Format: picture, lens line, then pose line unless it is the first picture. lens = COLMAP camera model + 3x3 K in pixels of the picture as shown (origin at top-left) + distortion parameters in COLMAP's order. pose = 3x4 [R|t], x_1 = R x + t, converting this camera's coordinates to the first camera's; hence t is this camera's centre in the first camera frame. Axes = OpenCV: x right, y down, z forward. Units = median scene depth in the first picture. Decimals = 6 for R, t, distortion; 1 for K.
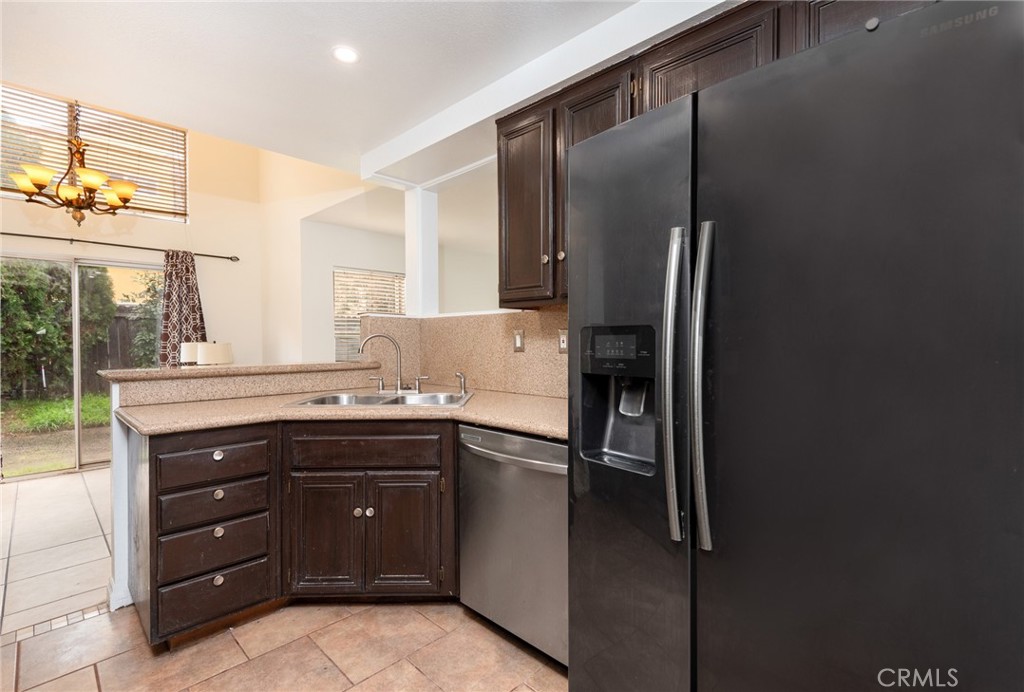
lens RADIAL K [[468.7, 0, 516.8], [0, 468.7, 342.9], [0, 0, 1]] dist [0.006085, -0.001510]
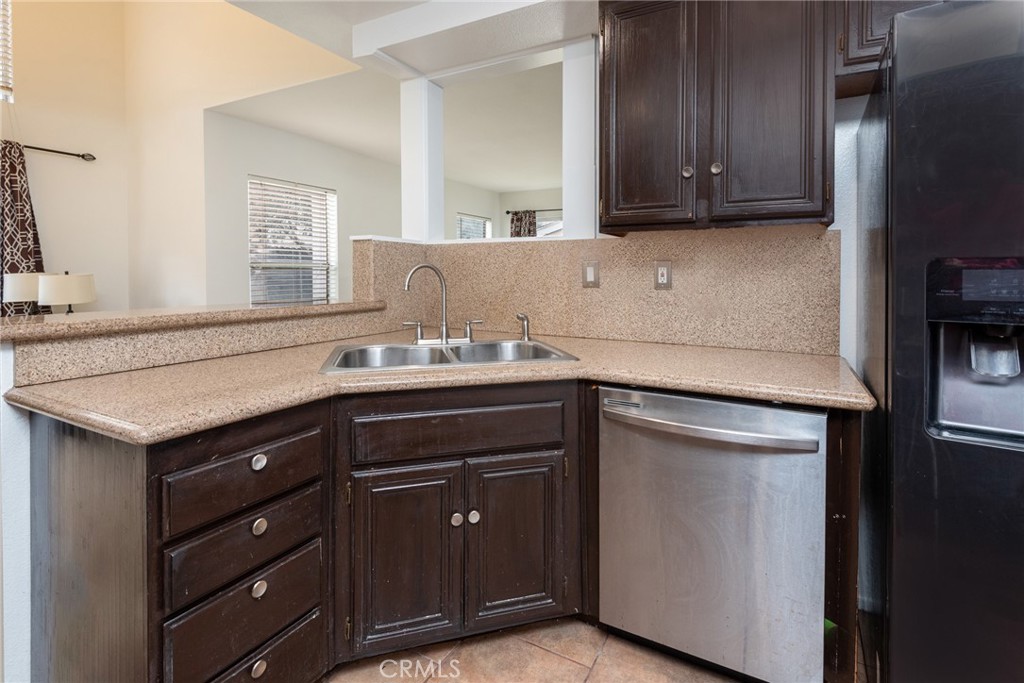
lens RADIAL K [[468.7, 0, 479.7], [0, 468.7, 276.8], [0, 0, 1]] dist [0.006085, -0.001510]
pose [[0.962426, 0.002398, 0.271534, -0.489391], [-0.003710, 0.999984, 0.004321, -0.002882], [-0.271519, -0.005166, 0.962419, 0.317374]]
